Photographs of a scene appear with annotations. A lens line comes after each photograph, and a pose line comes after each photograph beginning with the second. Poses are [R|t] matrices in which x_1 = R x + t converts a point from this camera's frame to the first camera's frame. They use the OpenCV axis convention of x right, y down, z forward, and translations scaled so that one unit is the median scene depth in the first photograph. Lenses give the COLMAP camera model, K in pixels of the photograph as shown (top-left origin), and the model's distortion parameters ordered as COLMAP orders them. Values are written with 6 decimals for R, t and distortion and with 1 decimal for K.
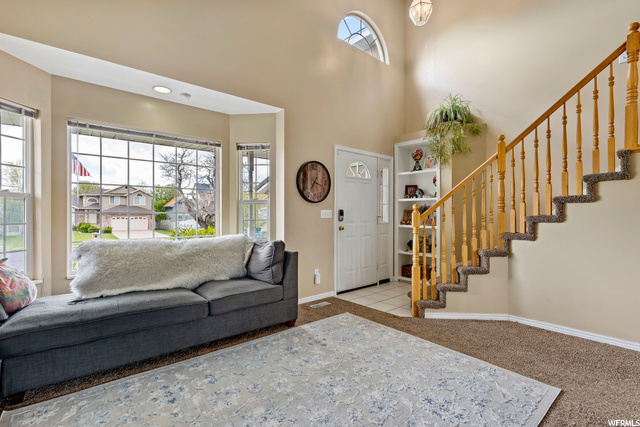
lens RADIAL K [[306.7, 0, 319.6], [0, 306.7, 208.9], [0, 0, 1]] dist [0.002684, 0.000548]
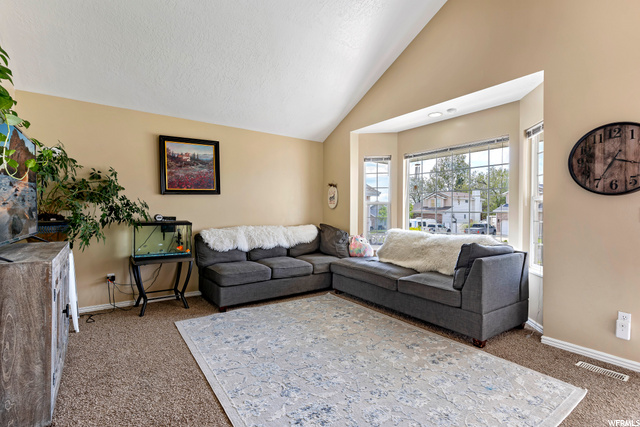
lens RADIAL K [[306.7, 0, 319.6], [0, 306.7, 208.9], [0, 0, 1]] dist [0.002684, 0.000548]
pose [[-0.097227, -0.011126, -0.995200, 0.883888], [0.008415, 0.999893, -0.012001, 0.011382], [0.995227, -0.009542, -0.097123, 0.726409]]
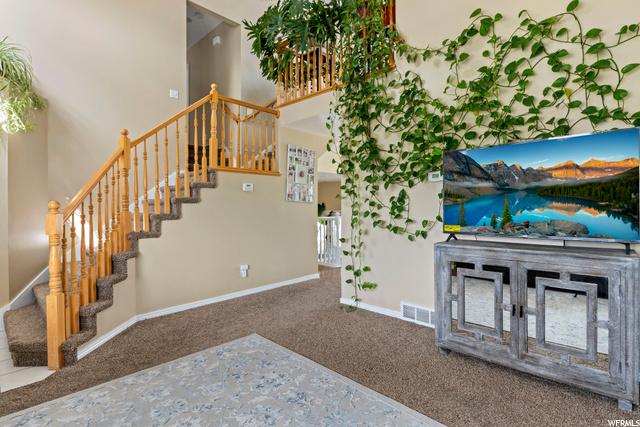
lens RADIAL K [[313.4, 0, 320.0], [0, 313.4, 213.5], [0, 0, 1]] dist [0.000147, -0.000175]
pose [[-0.079107, -0.024476, 0.996566, -0.508293], [-0.002913, 0.999700, 0.024321, -0.010963], [-0.996862, -0.000979, -0.079155, 0.592594]]
